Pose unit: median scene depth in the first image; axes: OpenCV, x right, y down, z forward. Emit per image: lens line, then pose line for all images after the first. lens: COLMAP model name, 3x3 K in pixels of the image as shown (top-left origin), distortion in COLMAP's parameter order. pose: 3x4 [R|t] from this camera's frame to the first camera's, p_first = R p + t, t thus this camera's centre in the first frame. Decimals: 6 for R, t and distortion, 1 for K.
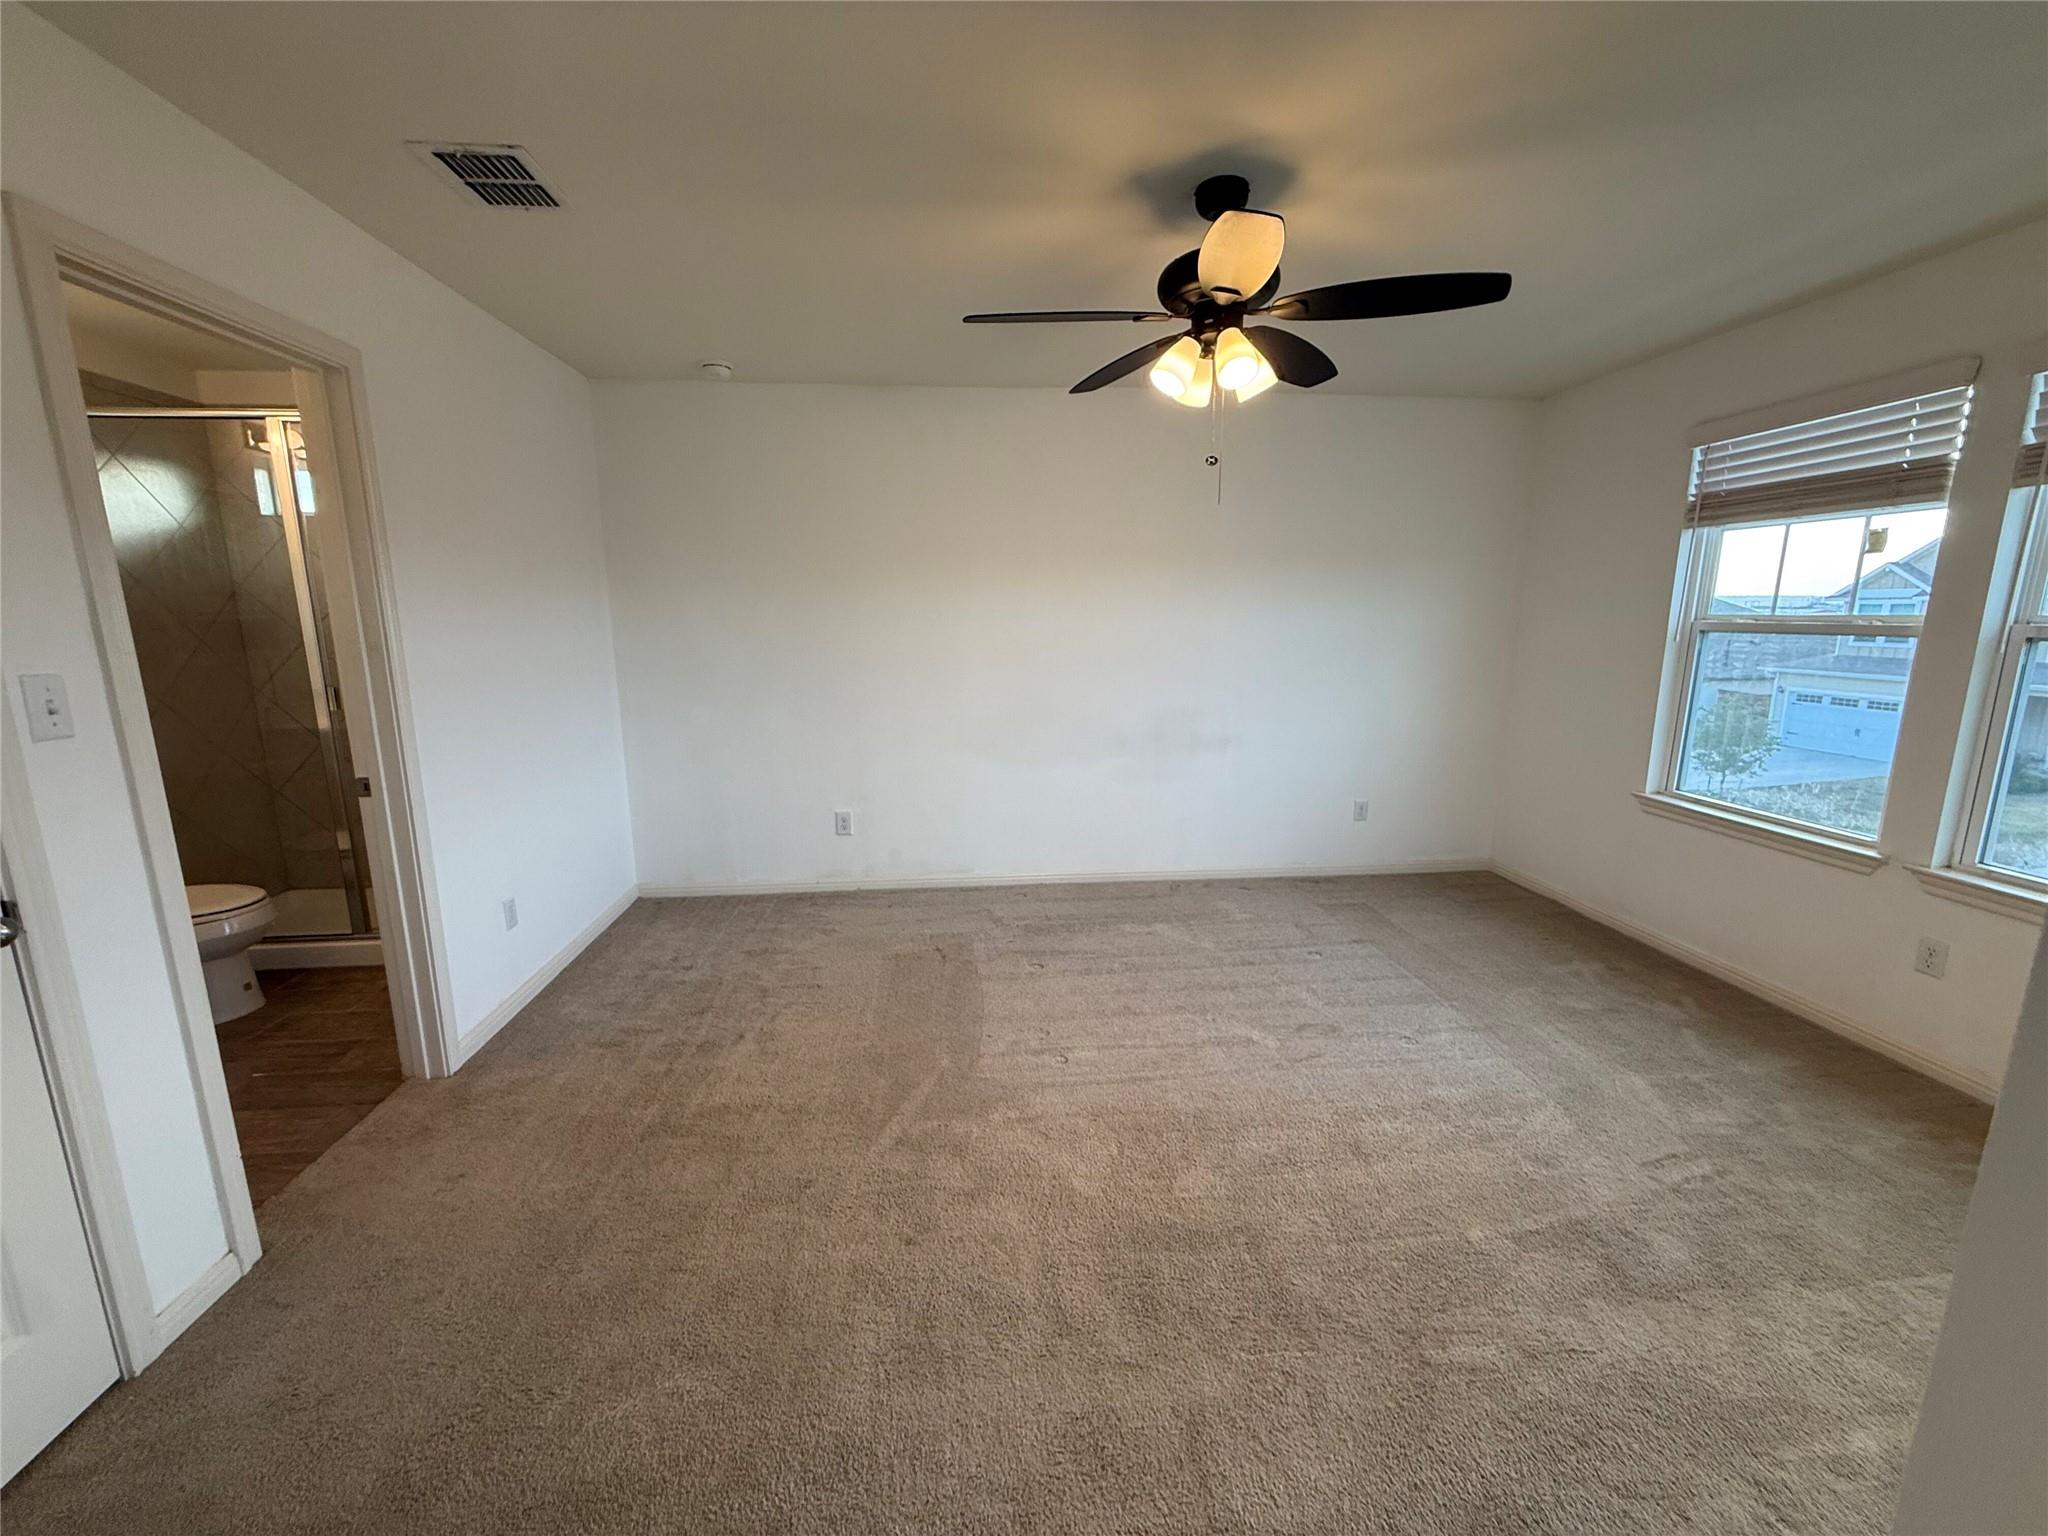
lens RADIAL K [[810.7, 0, 1015.0], [0, 810.7, 767.4], [0, 0, 1]] dist [-0.000172, 0.000198]
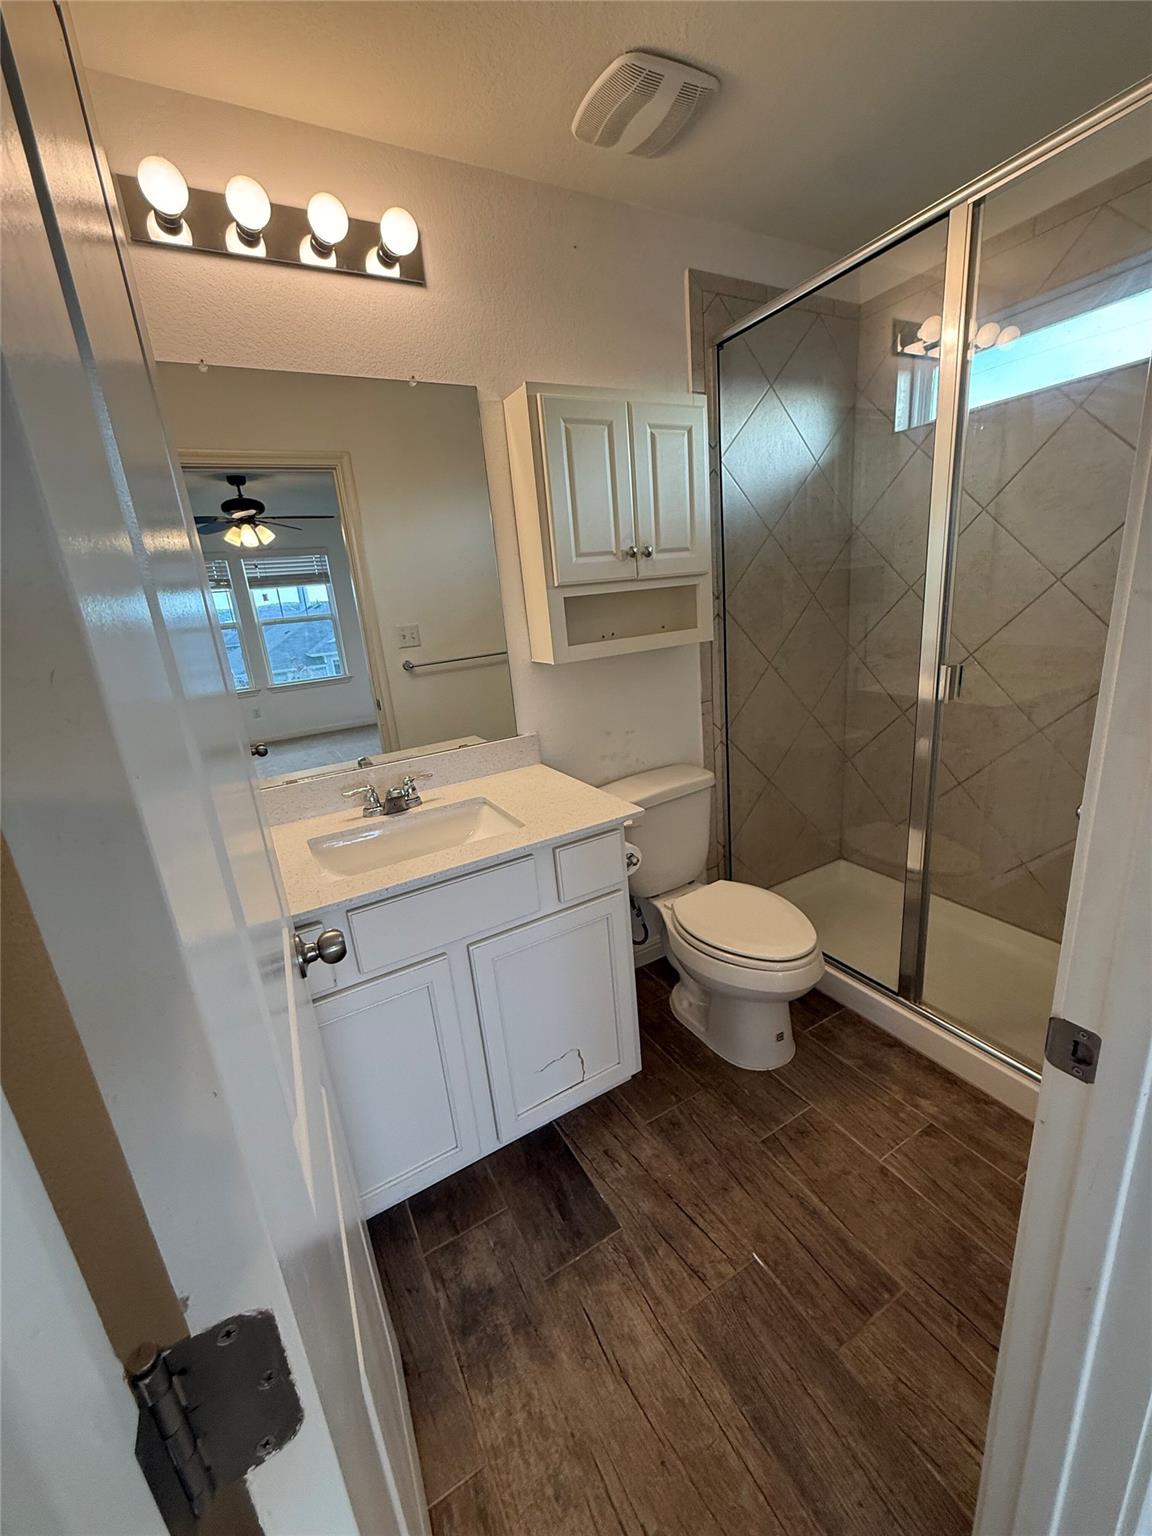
lens RADIAL K [[608.0, 0, 572.5], [0, 608.0, 764.5], [0, 0, 1]] dist [-0.000172, 0.000198]
pose [[0.399277, 0.216922, -0.890799, -0.442905], [-0.086889, 0.976187, 0.198769, -0.080073], [0.912704, -0.001963, 0.408617, 0.455160]]
